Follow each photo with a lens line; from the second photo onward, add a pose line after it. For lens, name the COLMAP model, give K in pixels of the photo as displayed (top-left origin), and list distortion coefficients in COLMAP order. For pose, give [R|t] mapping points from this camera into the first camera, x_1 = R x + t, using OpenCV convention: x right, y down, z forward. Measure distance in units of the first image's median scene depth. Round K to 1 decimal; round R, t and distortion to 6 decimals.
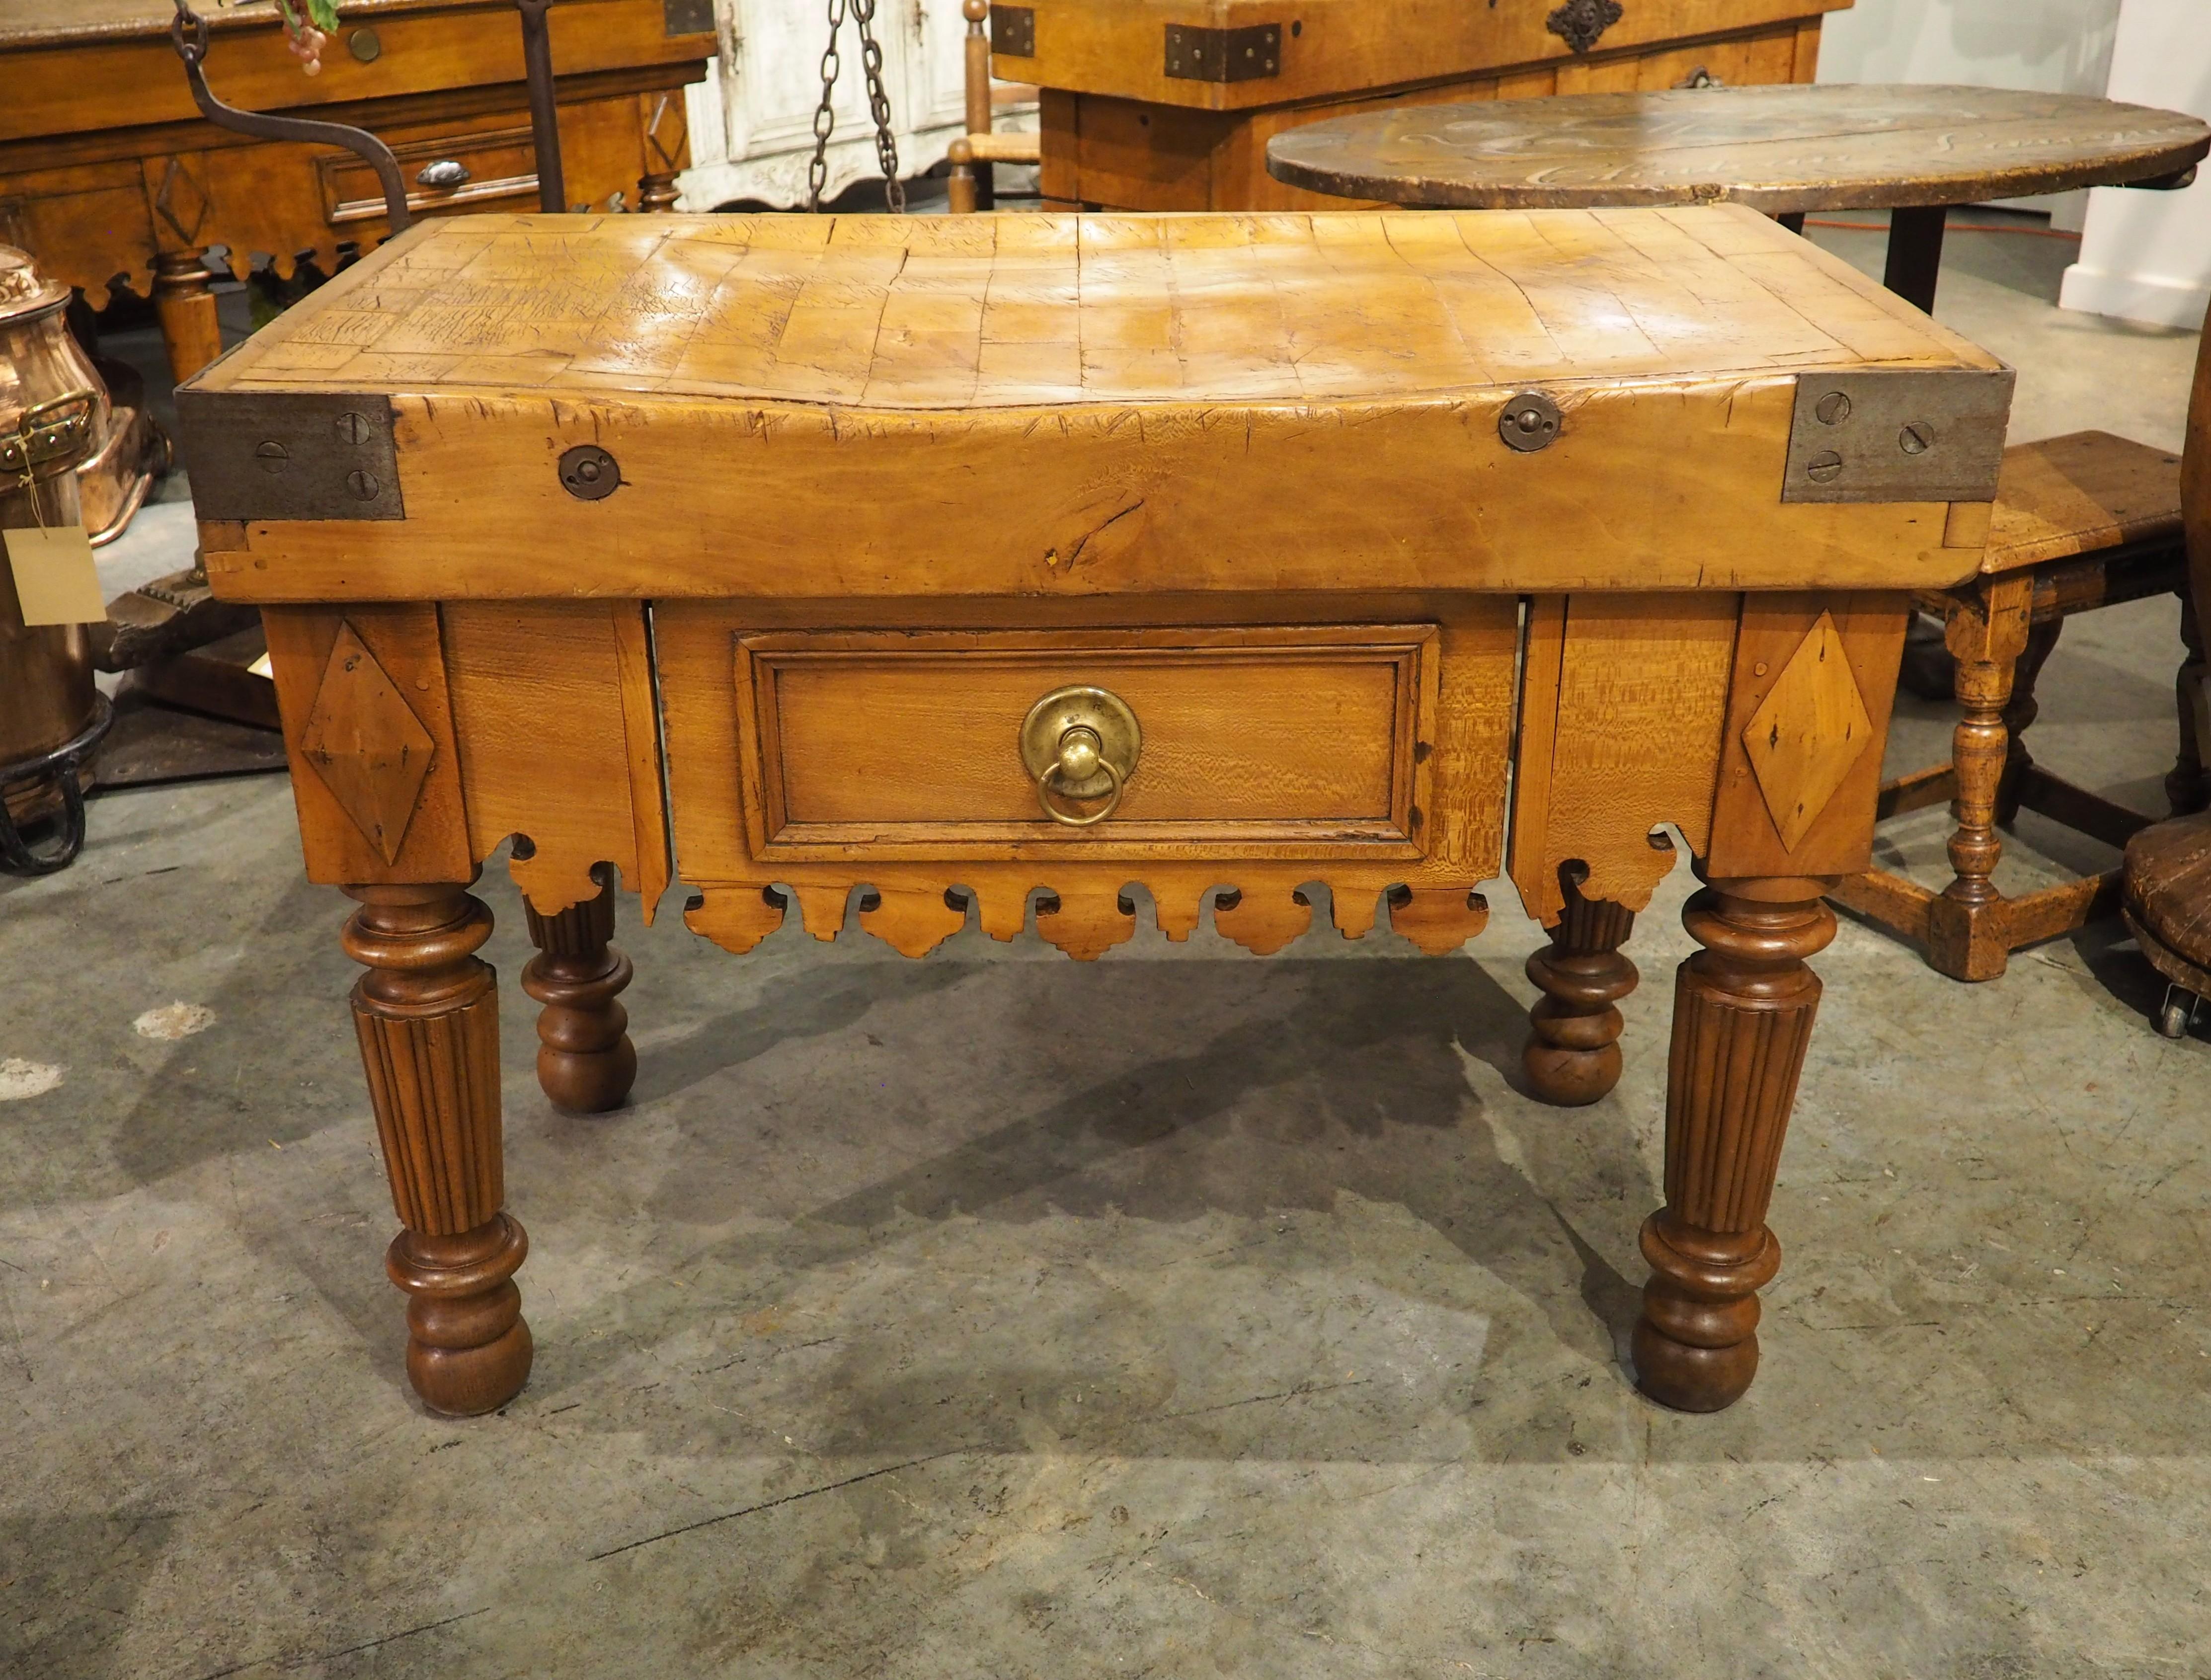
lens RADIAL K [[2218.9, 0, 1069.6], [0, 2218.9, 855.8], [0, 0, 1]] dist [0.026305, 0.000000]
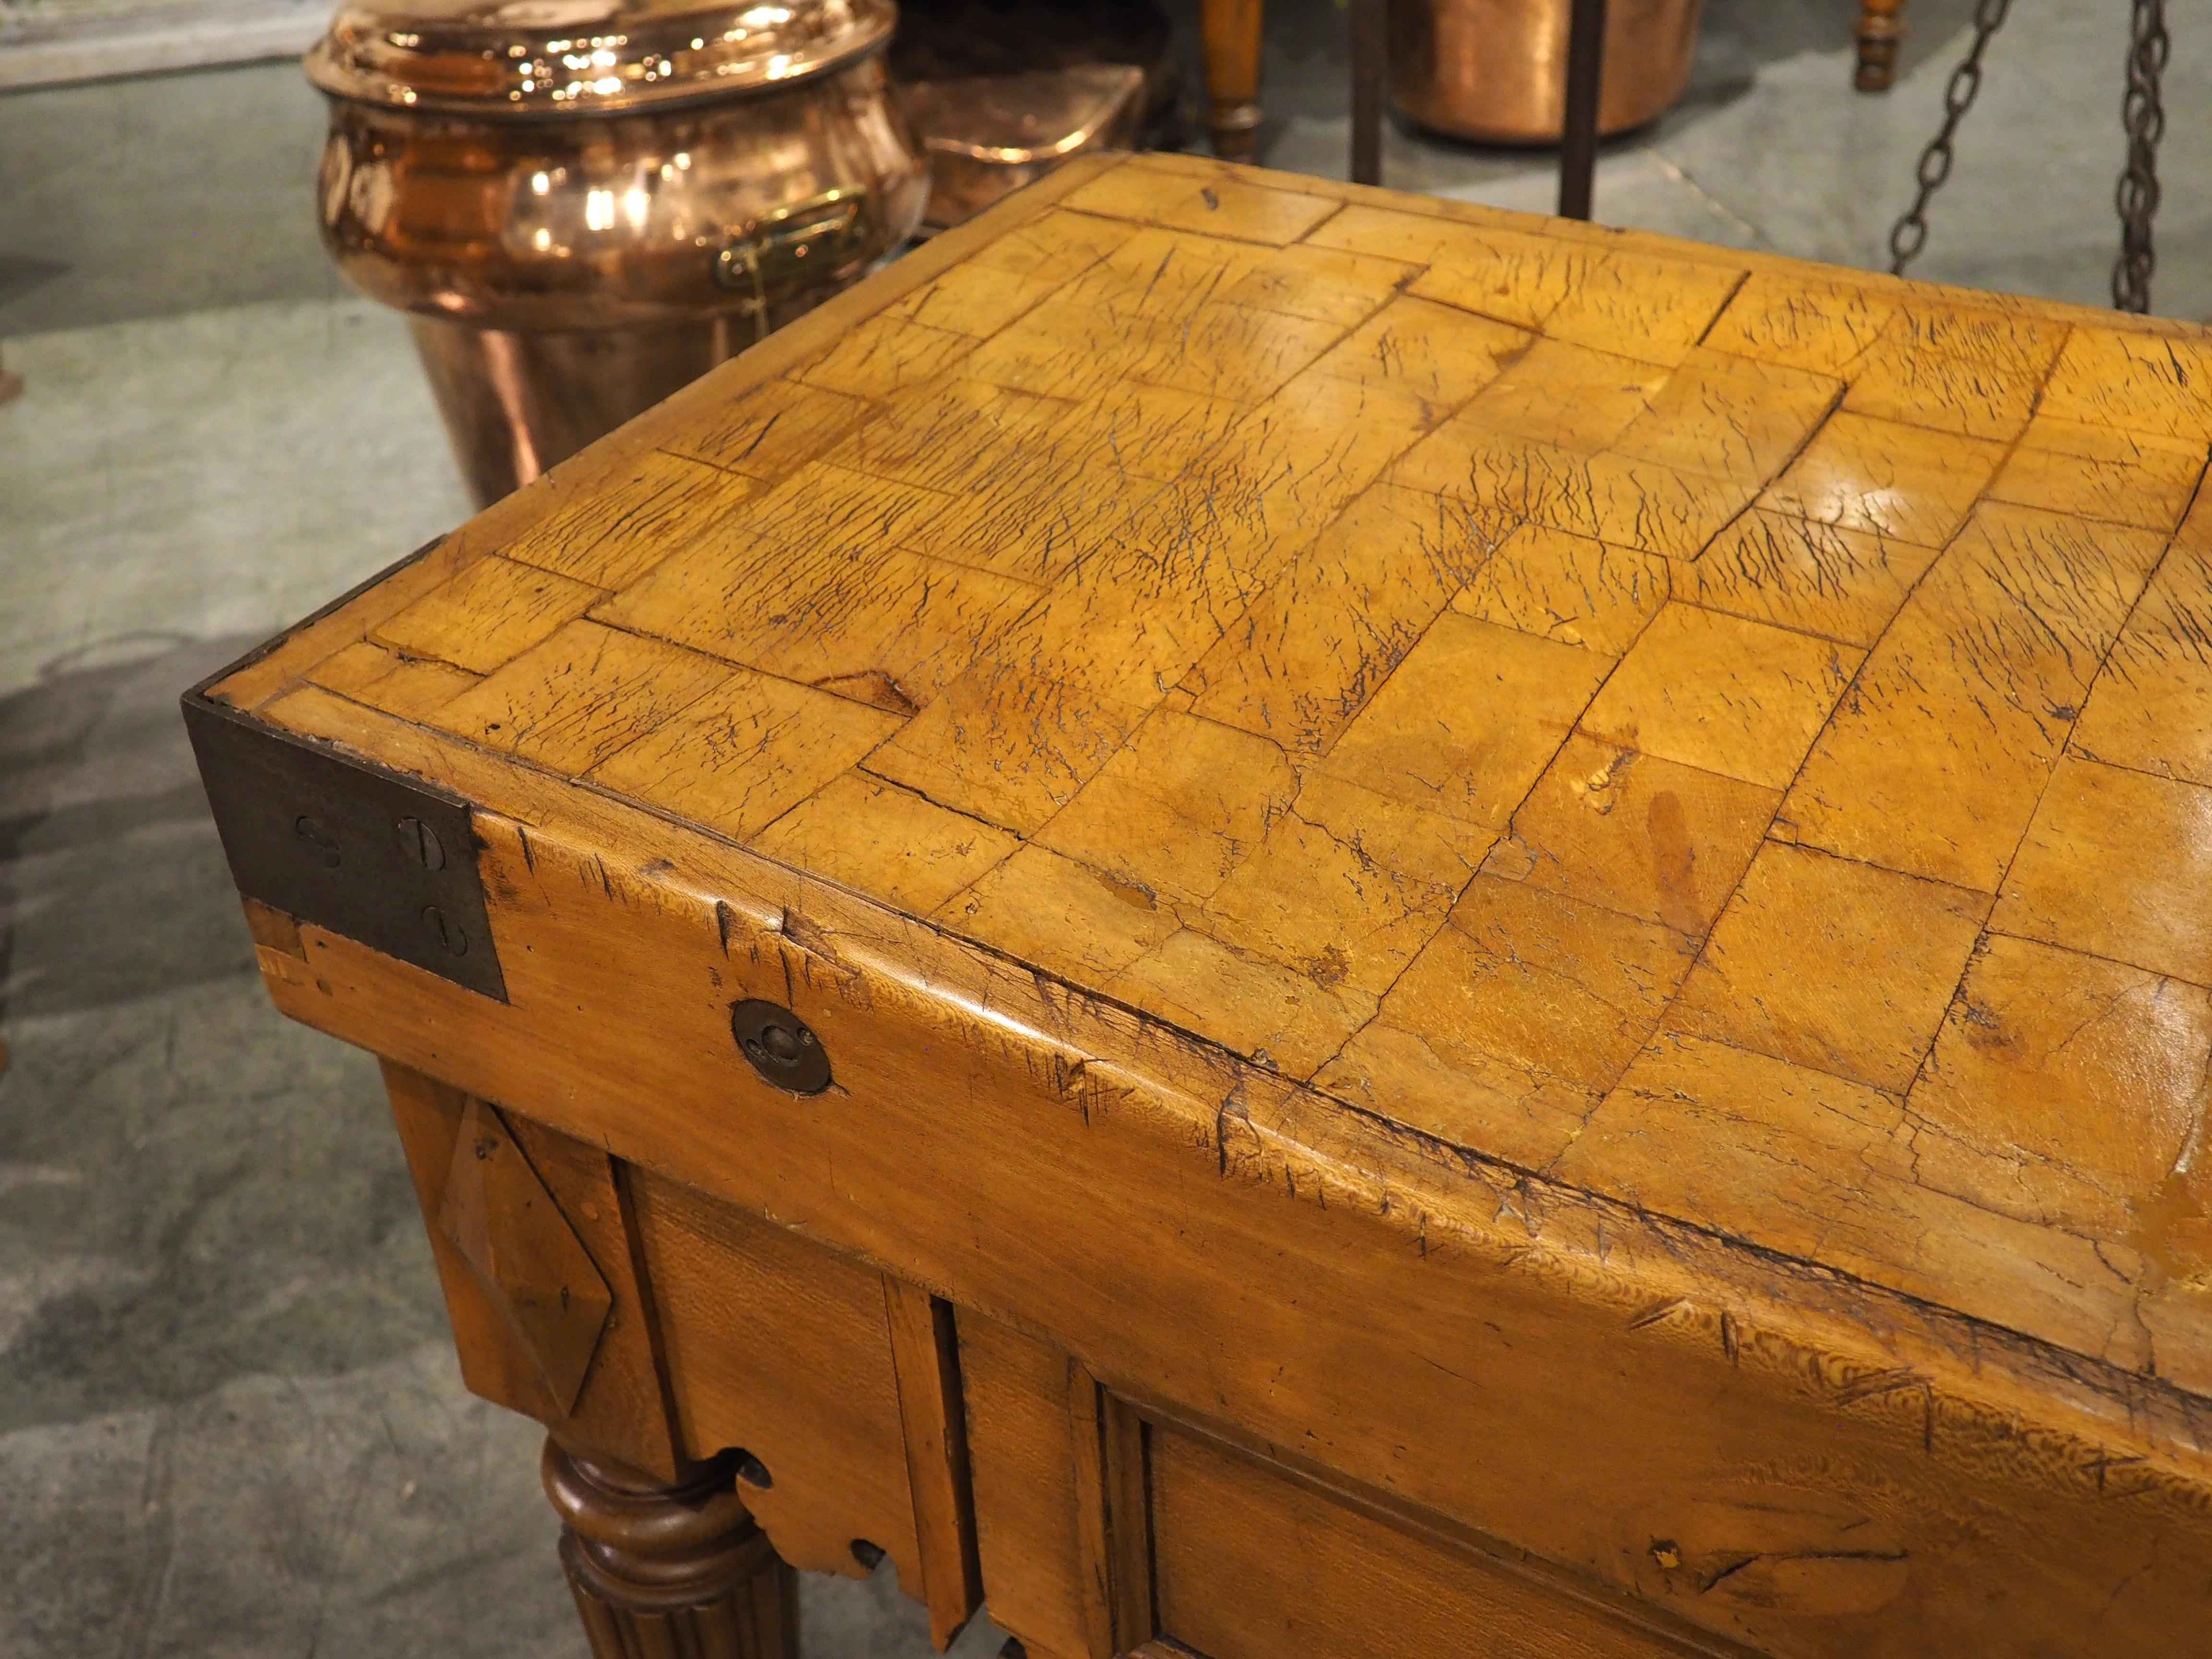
lens RADIAL K [[2431.1, 0, 1101.8], [0, 2431.1, 826.8], [0, 0, 1]] dist [0.021096, 0.000000]
pose [[0.859081, 0.268565, -0.435721, 0.056992], [-0.193203, 0.958457, 0.209839, -0.305847], [0.473975, -0.096086, 0.875280, 0.507013]]
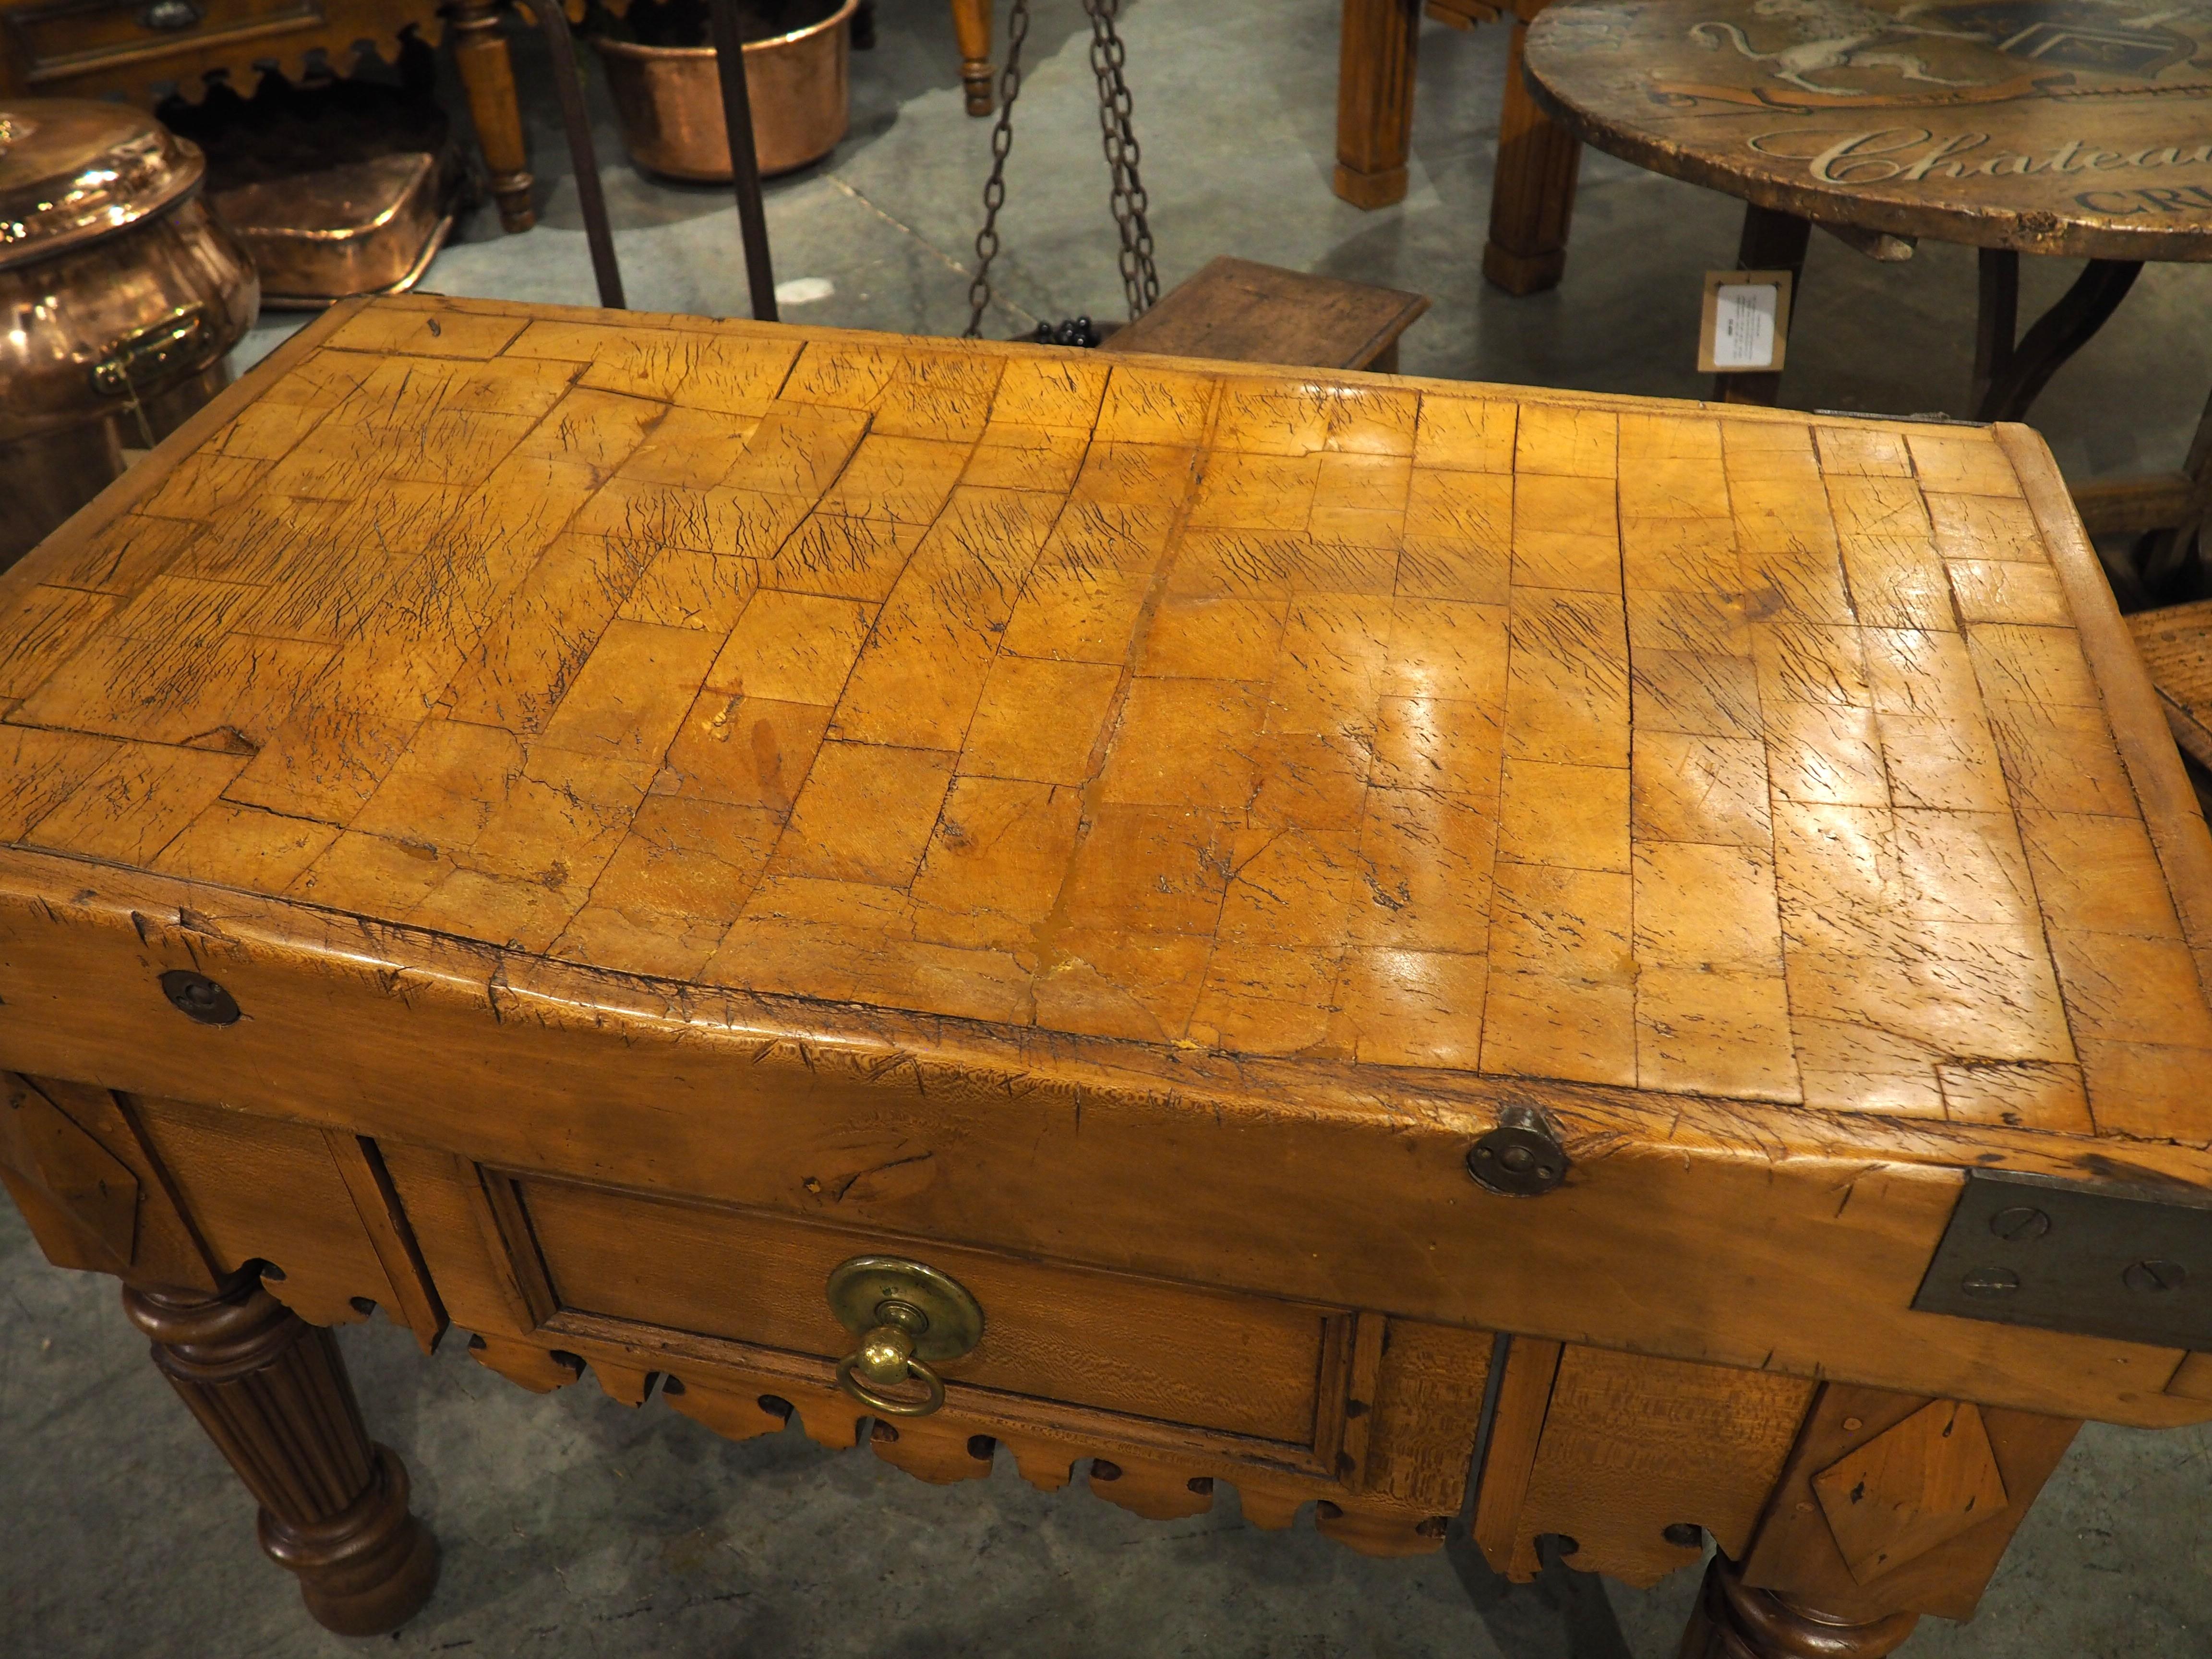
lens RADIAL K [[1849.8, 0, 1101.0], [0, 1849.8, 826.1], [0, 0, 1]] dist [-0.055042, 0.024178]
pose [[0.979791, 0.124511, -0.156547, 0.141381], [-0.081722, 0.963518, 0.254863, -0.357798], [0.182569, -0.236919, 0.954221, 0.441519]]
